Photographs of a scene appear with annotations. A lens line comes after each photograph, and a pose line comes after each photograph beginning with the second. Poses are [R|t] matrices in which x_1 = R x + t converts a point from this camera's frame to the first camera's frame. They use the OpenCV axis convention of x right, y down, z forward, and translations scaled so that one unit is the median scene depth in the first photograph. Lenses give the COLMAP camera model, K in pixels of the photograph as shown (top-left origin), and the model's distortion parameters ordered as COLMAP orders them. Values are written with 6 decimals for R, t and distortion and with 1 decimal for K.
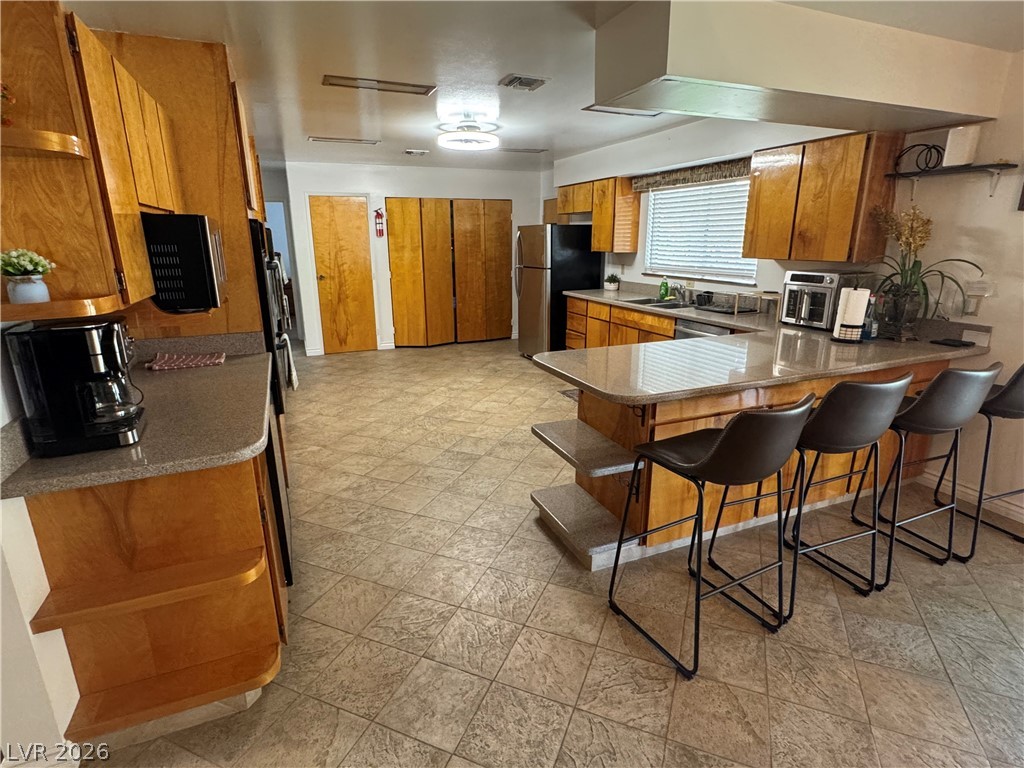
lens RADIAL K [[529.5, 0, 508.7], [0, 529.5, 383.5], [0, 0, 1]] dist [-0.004953, 0.000732]
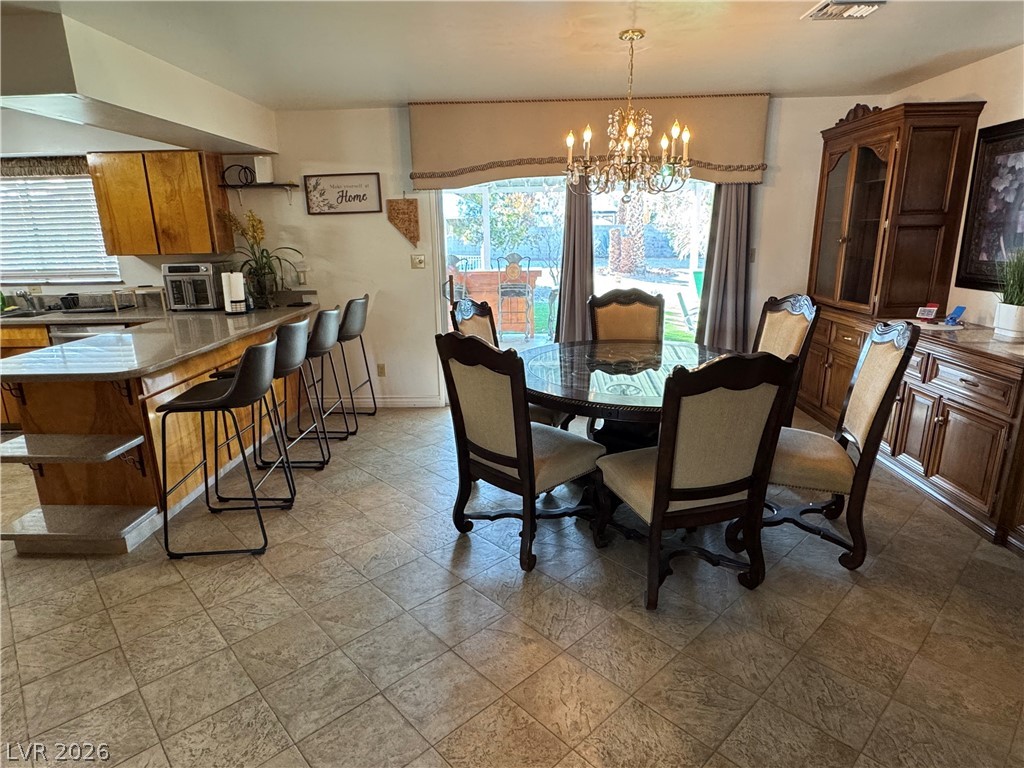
lens RADIAL K [[586.6, 0, 511.3], [0, 586.6, 387.4], [0, 0, 1]] dist [-0.005795, 0.003060]
pose [[0.408194, -0.240889, 0.880540, -0.381142], [0.259457, 0.955393, 0.141089, 0.062209], [-0.875249, 0.170870, 0.452486, -0.193871]]
